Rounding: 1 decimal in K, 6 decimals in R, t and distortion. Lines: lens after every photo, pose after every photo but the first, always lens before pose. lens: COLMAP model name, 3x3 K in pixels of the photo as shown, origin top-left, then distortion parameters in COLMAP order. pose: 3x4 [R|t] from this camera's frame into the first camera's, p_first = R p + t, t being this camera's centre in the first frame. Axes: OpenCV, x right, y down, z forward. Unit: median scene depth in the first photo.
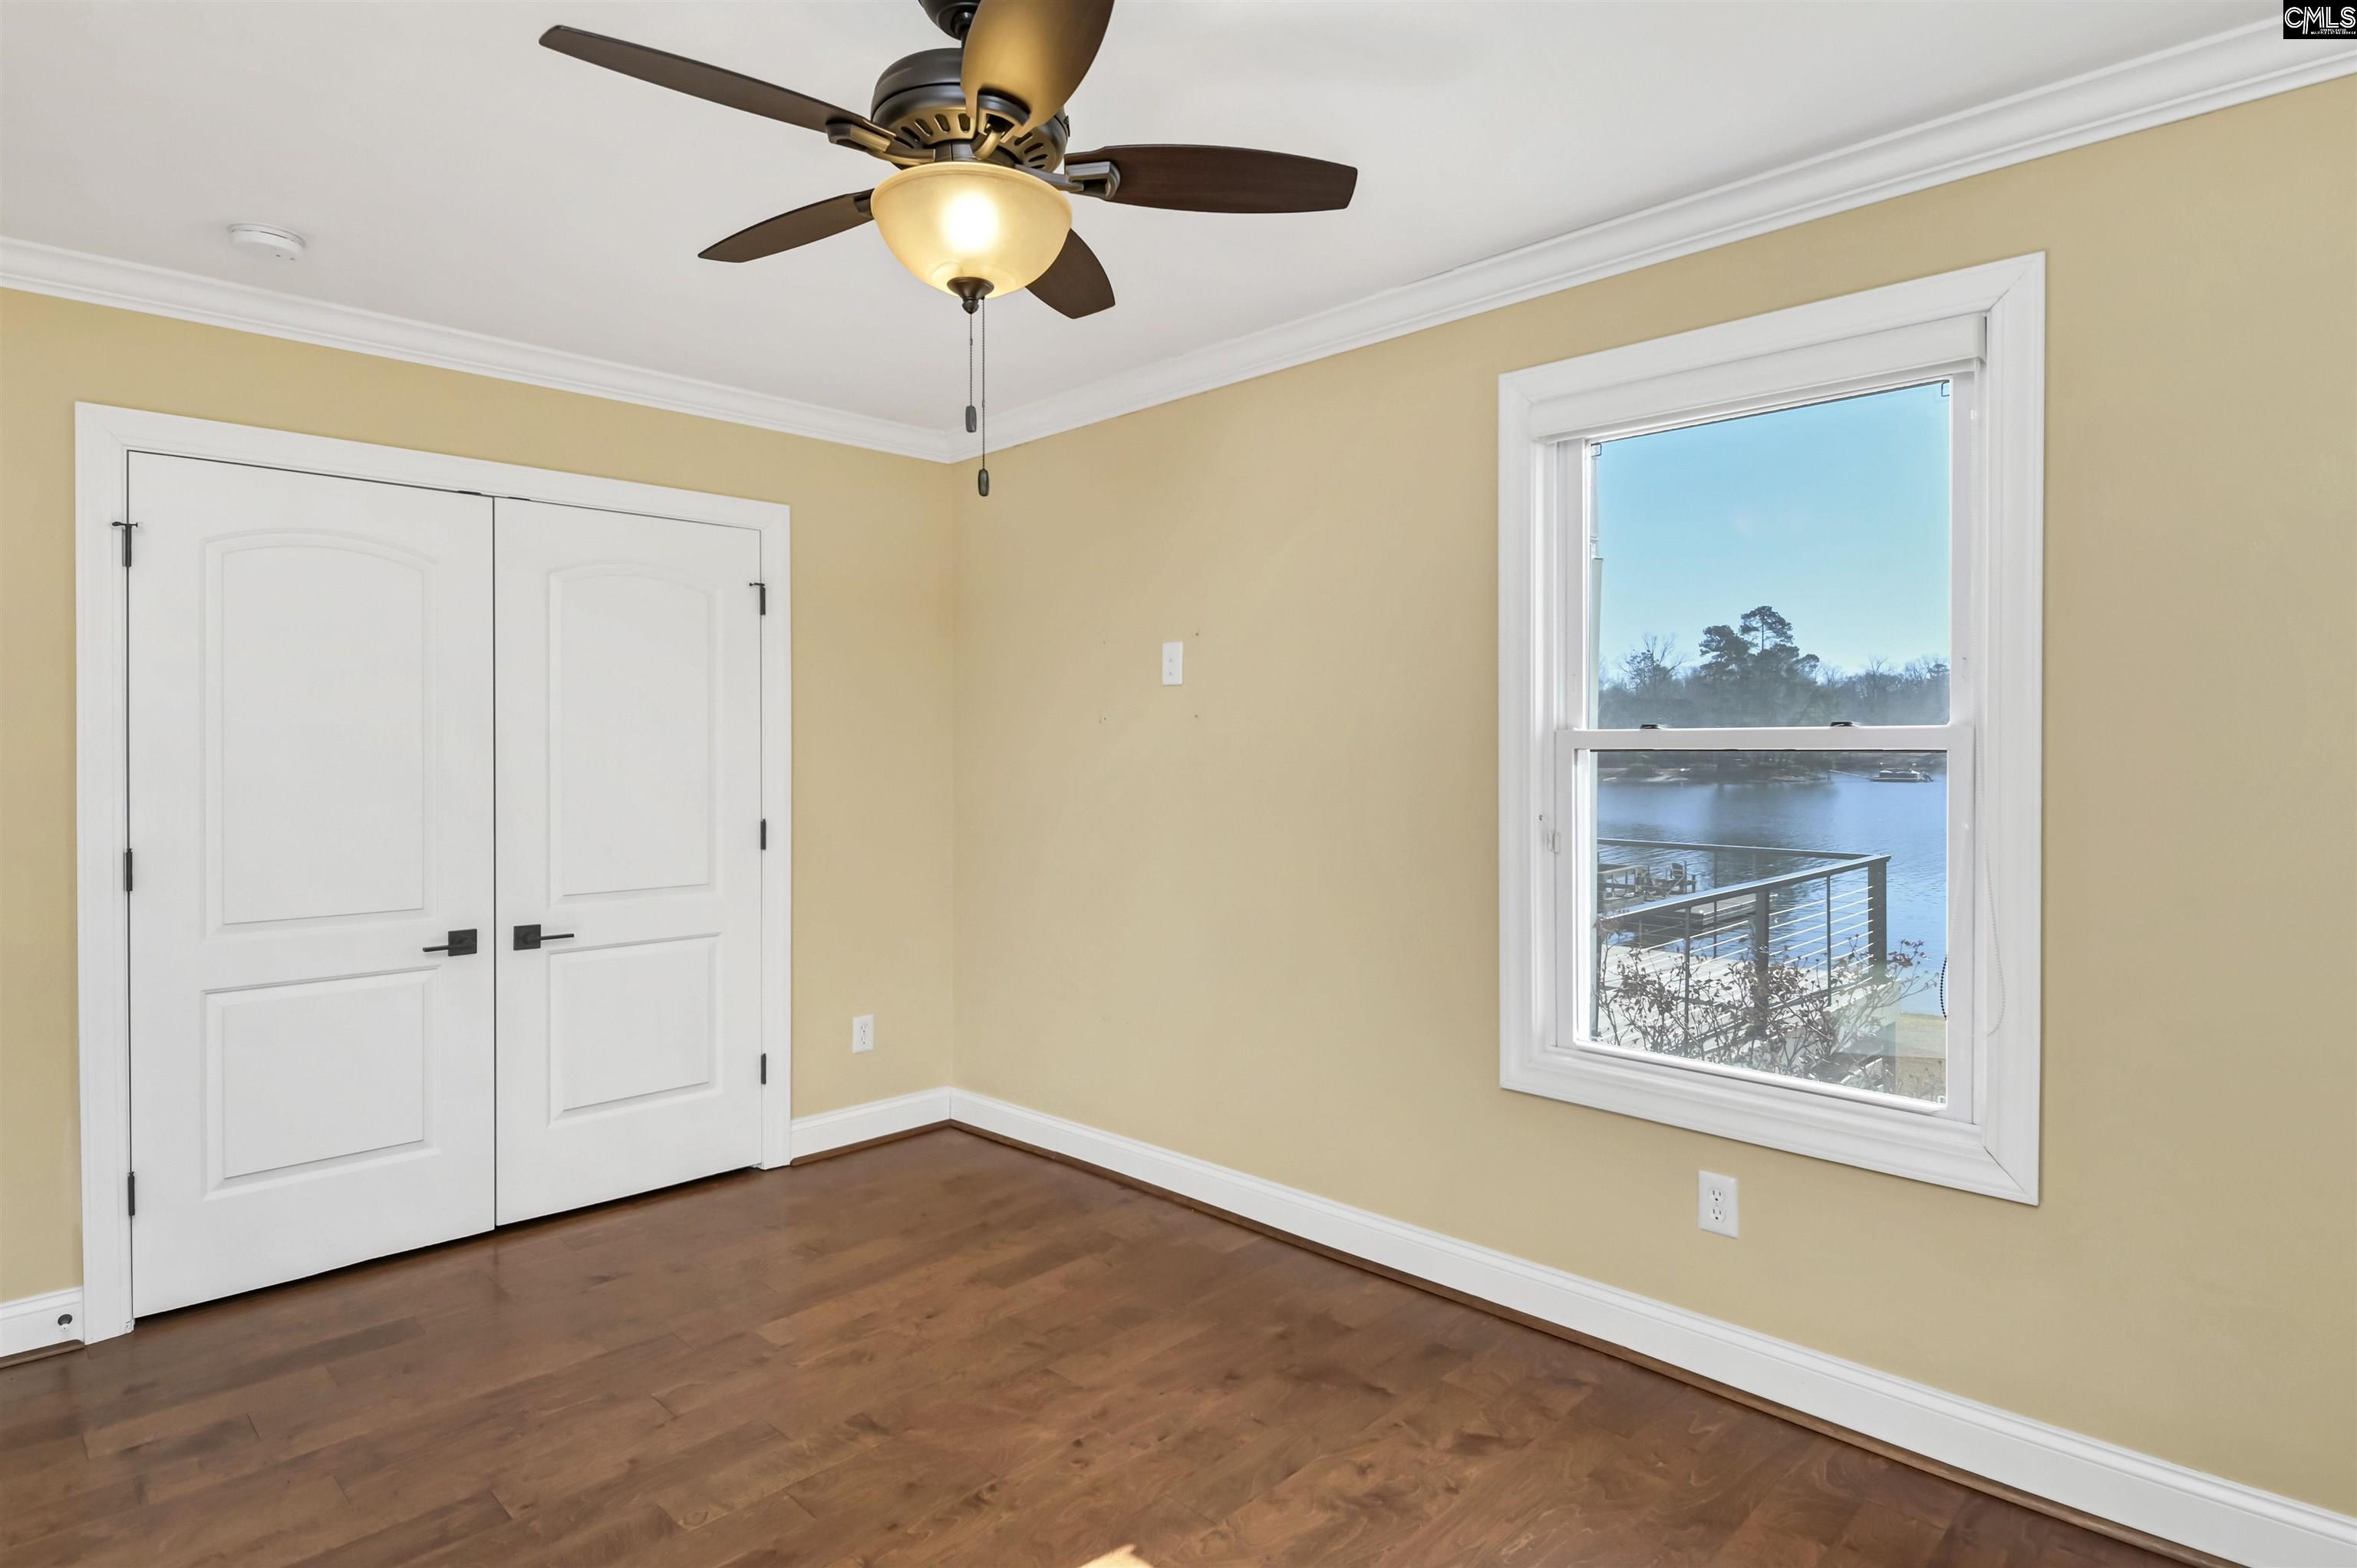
lens RADIAL K [[1204.9, 0, 1180.1], [0, 1204.9, 756.3], [0, 0, 1]] dist [0.000844, 0.000065]
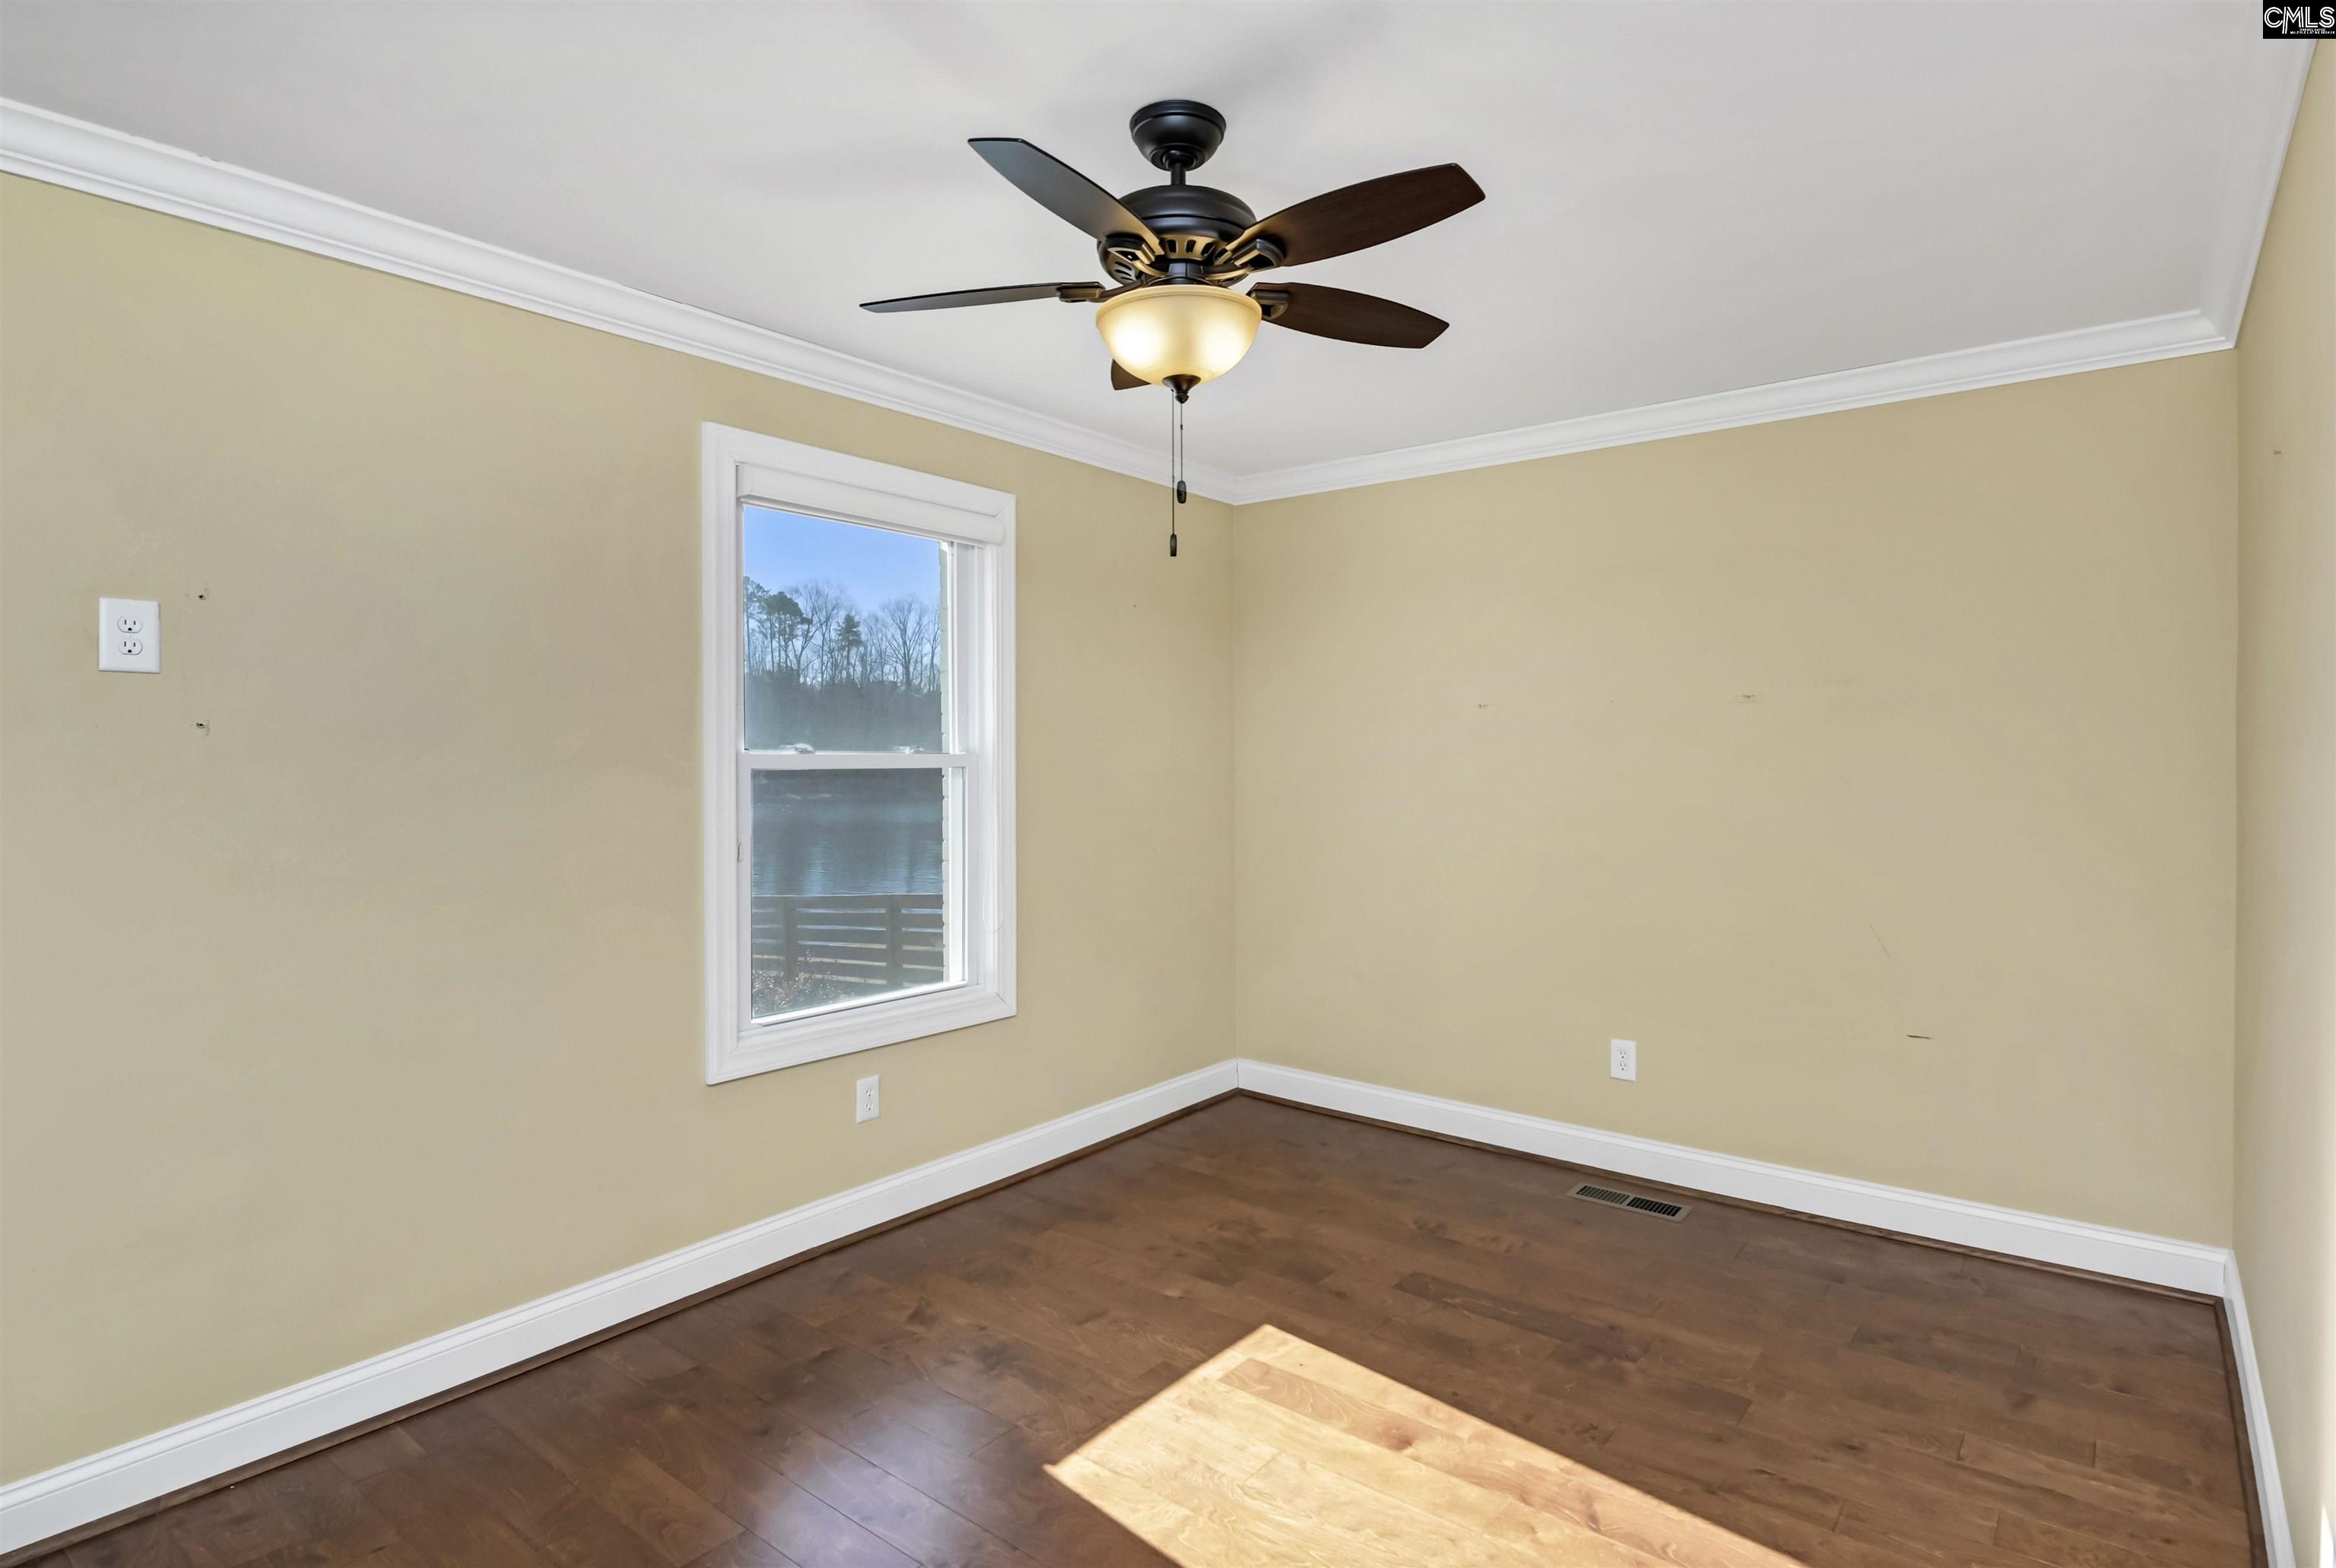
lens RADIAL K [[1201.4, 0, 1168.0], [0, 1201.4, 784.0], [0, 0, 1]] dist [-0.000284, -0.000104]
pose [[-0.087938, -0.021120, 0.995902, -0.930149], [0.012042, 0.999680, 0.022264, -0.013107], [-0.996053, 0.013950, -0.087655, 0.770167]]
